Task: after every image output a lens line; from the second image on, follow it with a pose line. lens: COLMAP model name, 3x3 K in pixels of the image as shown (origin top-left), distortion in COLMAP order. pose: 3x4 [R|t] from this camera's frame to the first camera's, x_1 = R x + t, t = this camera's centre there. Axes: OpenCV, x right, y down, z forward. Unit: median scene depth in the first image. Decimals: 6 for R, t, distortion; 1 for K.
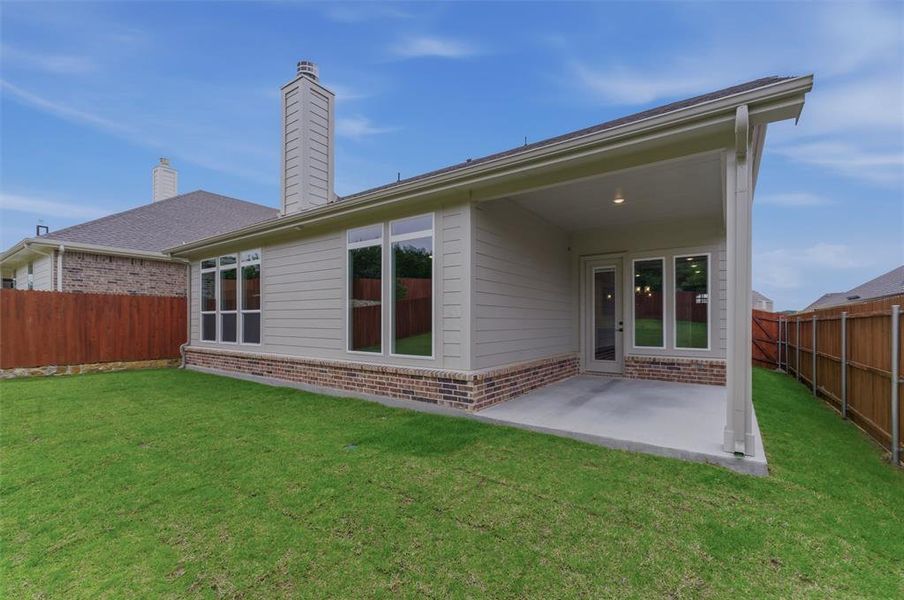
lens RADIAL K [[392.4, 0, 445.1], [0, 392.4, 322.2], [0, 0, 1]] dist [0.005272, 0.001630]
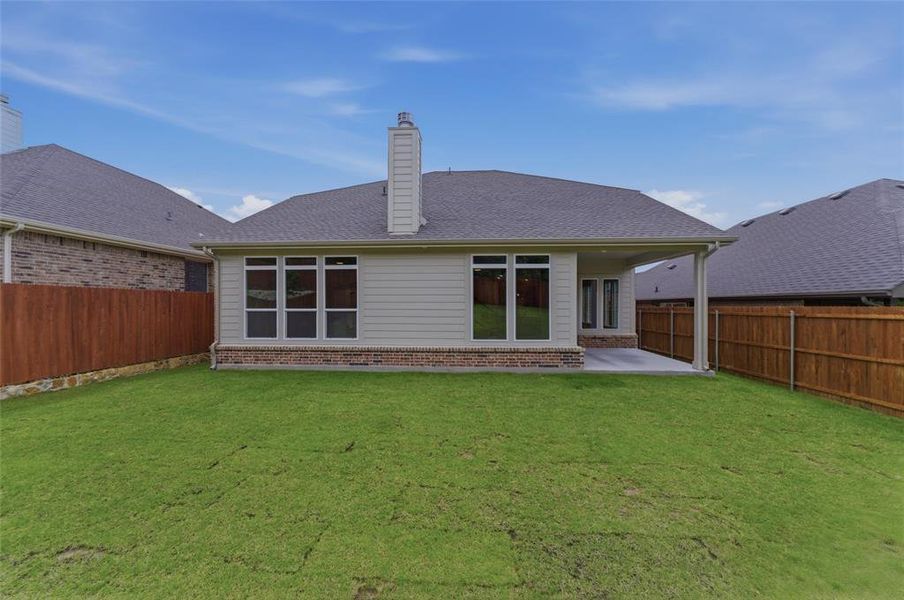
lens RADIAL K [[392.4, 0, 451.5], [0, 392.4, 300.8], [0, 0, 1]] dist [0.005272, 0.001630]
pose [[0.842160, 0.003985, 0.539213, -0.784201], [0.002744, 0.999928, -0.011675, -0.037281], [-0.539220, 0.011311, 0.842089, -0.113844]]
